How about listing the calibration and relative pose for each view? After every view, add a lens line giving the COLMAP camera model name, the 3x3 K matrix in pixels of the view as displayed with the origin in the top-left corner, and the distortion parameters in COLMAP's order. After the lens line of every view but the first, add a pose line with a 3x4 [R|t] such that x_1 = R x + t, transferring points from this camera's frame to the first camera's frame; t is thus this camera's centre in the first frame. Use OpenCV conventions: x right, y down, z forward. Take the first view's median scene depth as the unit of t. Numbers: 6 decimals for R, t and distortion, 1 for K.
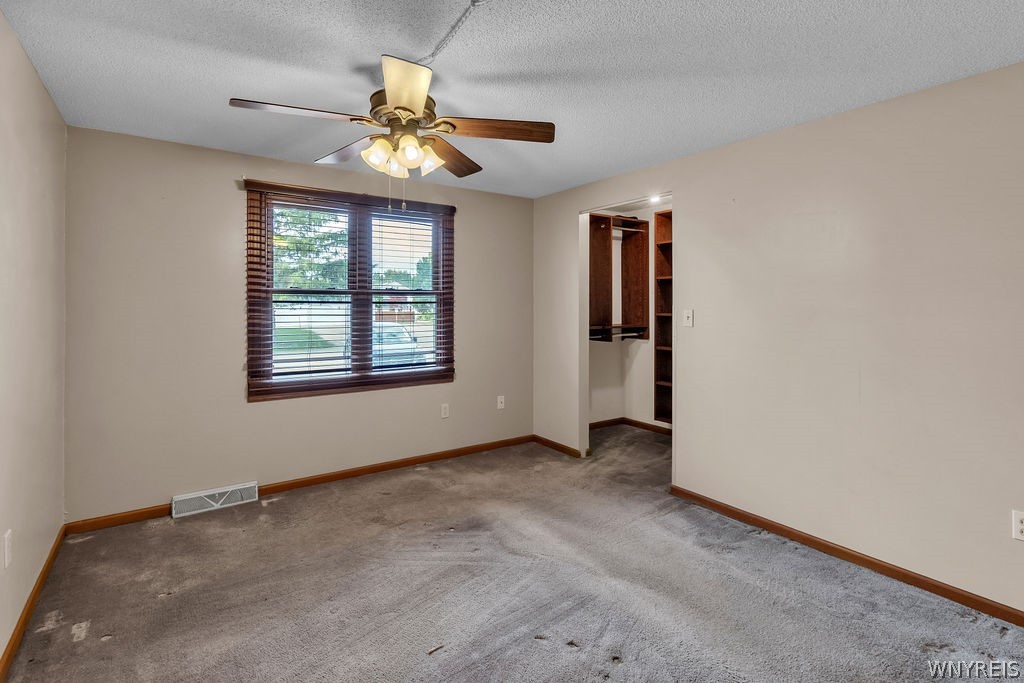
lens RADIAL K [[486.1, 0, 506.2], [0, 486.1, 302.9], [0, 0, 1]] dist [-0.000824, -0.000720]
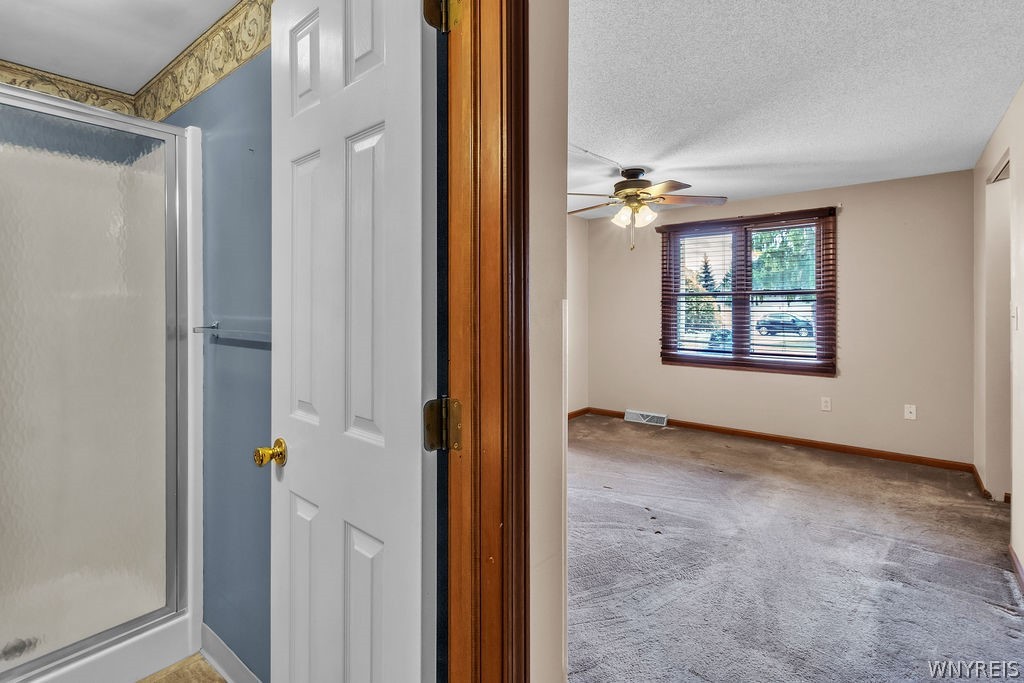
lens RADIAL K [[486.1, 0, 506.2], [0, 486.1, 302.9], [0, 0, 1]] dist [-0.000824, -0.000720]
pose [[0.278478, -0.004874, -0.960430, 0.723499], [0.007084, 0.999970, -0.003020, 0.002418], [0.960417, -0.005963, 0.278504, 0.048947]]
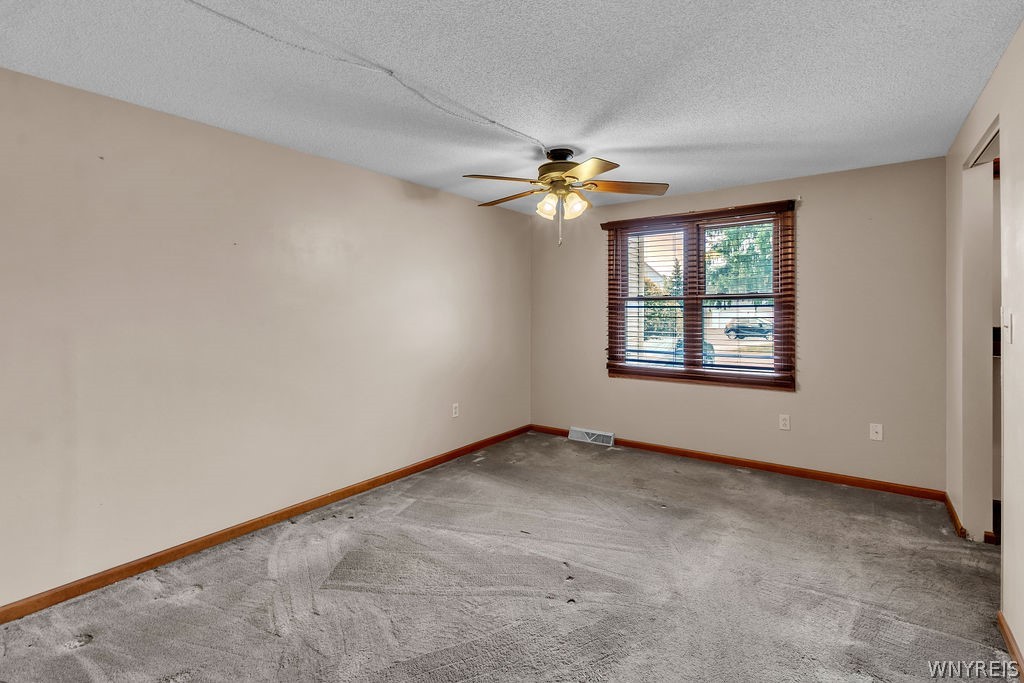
lens RADIAL K [[483.6, 0, 509.1], [0, 483.6, 307.7], [0, 0, 1]] dist [0.001509, -0.001077]
pose [[0.327961, -0.005069, -0.944678, 0.605657], [0.008208, 0.999963, -0.002517, 0.000891], [0.944655, -0.006929, 0.327991, 0.209913]]
